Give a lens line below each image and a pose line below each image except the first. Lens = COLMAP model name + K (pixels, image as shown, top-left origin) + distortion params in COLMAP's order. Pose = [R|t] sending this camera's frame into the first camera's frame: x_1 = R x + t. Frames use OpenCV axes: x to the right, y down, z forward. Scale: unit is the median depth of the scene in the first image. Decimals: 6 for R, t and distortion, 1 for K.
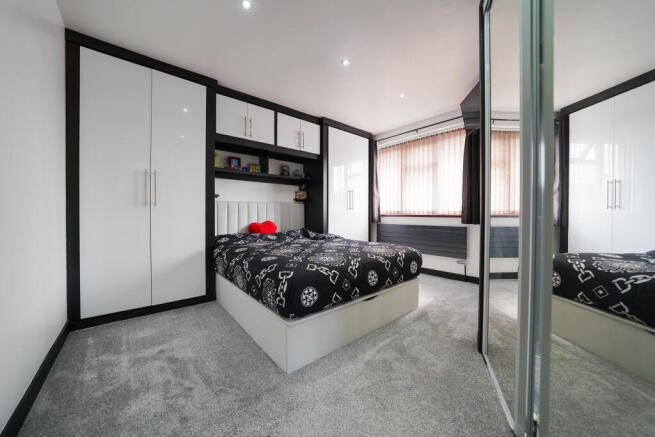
lens RADIAL K [[233.5, 0, 326.2], [0, 233.5, 216.4], [0, 0, 1]] dist [-0.007615, 0.000078]
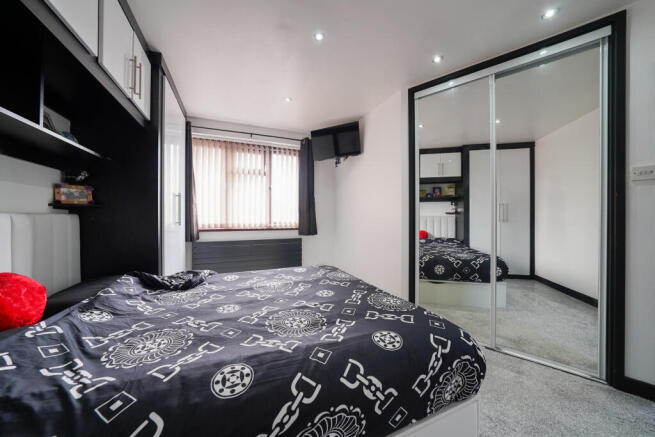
lens RADIAL K [[233.5, 0, 326.2], [0, 233.5, 216.4], [0, 0, 1]] dist [-0.007615, 0.000078]
pose [[0.287602, -0.001240, 0.957749, -0.384967], [0.008884, 0.999960, -0.001373, -0.047884], [-0.957709, 0.008903, 0.287602, 0.457117]]
